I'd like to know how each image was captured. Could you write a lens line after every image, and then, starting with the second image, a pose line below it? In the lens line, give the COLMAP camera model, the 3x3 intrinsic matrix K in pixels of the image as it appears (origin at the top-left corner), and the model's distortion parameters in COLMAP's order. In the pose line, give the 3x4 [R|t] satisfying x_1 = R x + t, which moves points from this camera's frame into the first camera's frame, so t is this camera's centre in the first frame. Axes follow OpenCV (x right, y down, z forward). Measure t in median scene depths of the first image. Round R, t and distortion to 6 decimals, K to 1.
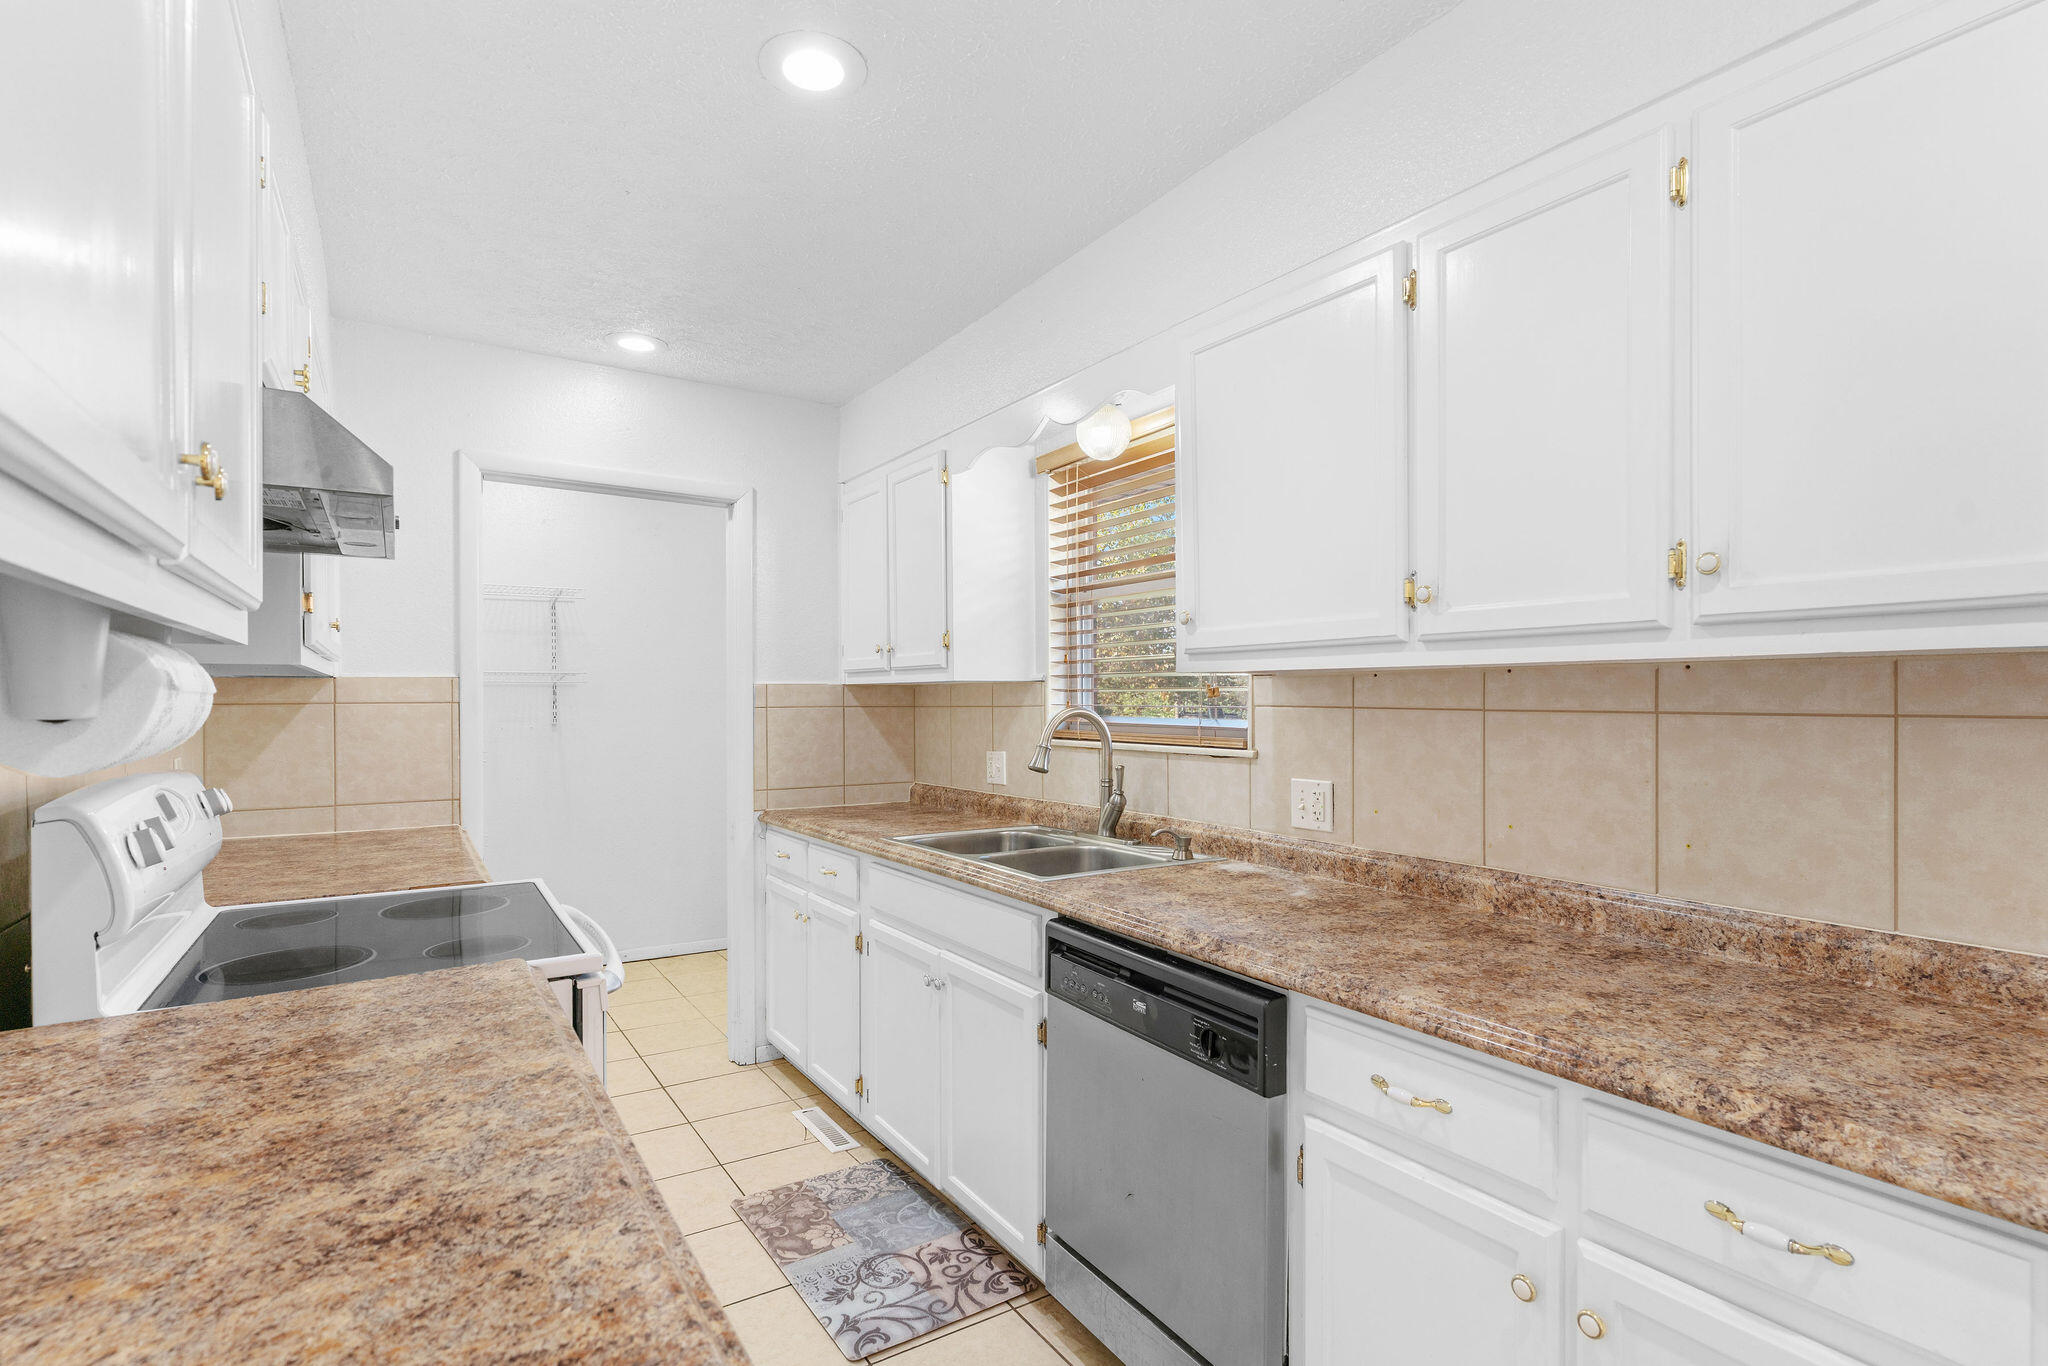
lens RADIAL K [[1007.6, 0, 1015.8], [0, 1007.6, 710.4], [0, 0, 1]] dist [0.021359, -0.000548]
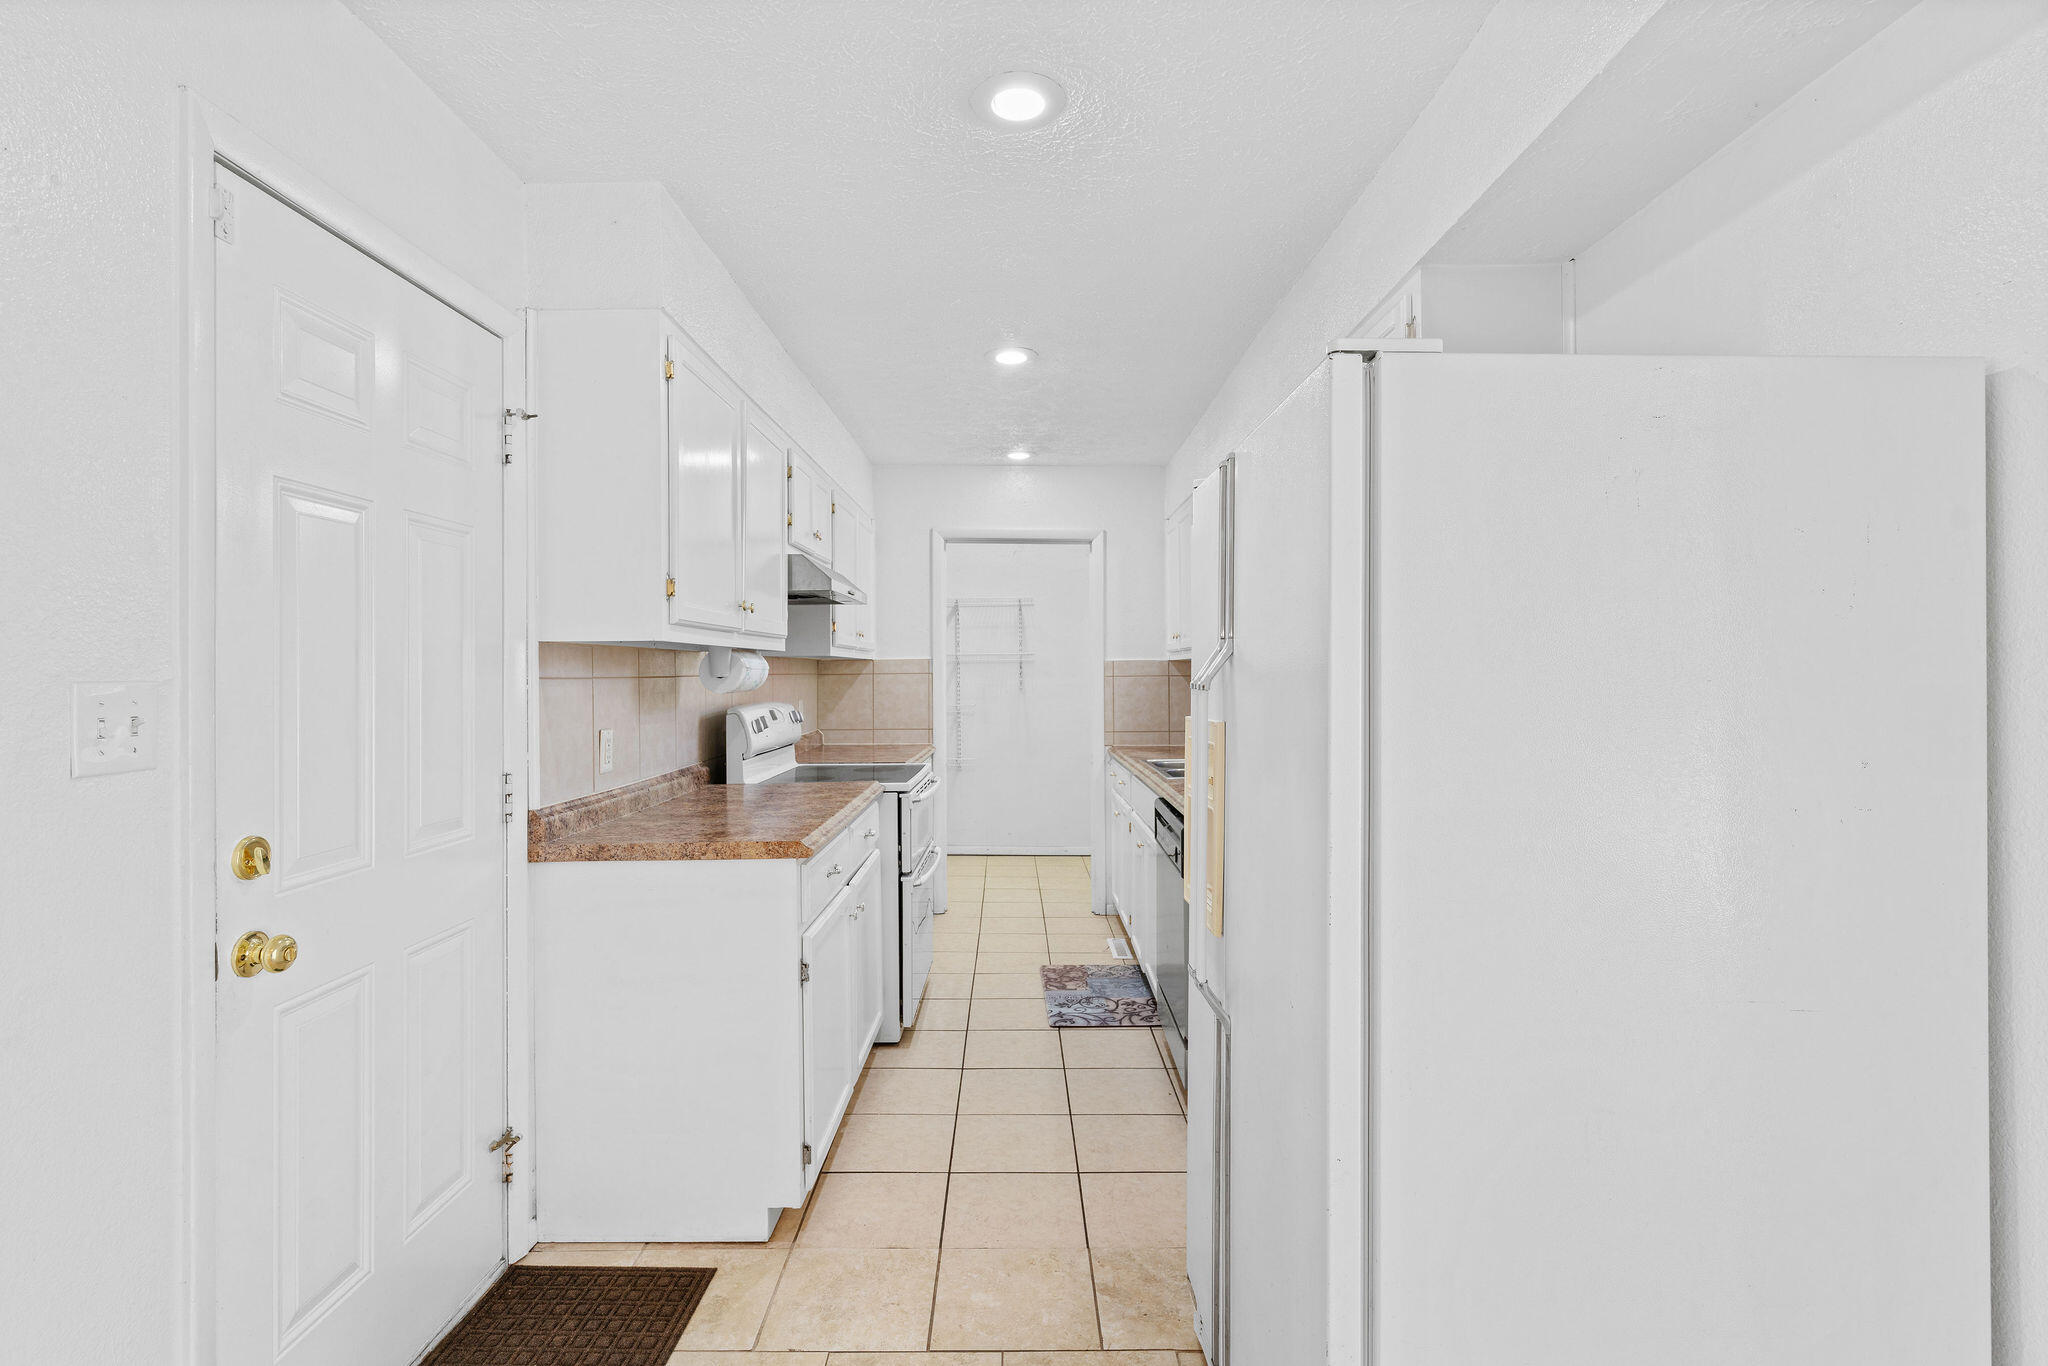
lens RADIAL K [[984.3, 0, 998.9], [0, 984.3, 683.0], [0, 0, 1]] dist [0.001234, -0.000540]
pose [[0.840090, 0.002300, -0.542442, 0.472597], [-0.001736, 0.999997, 0.001552, 0.005715], [0.542444, -0.000362, 0.840092, -0.363895]]
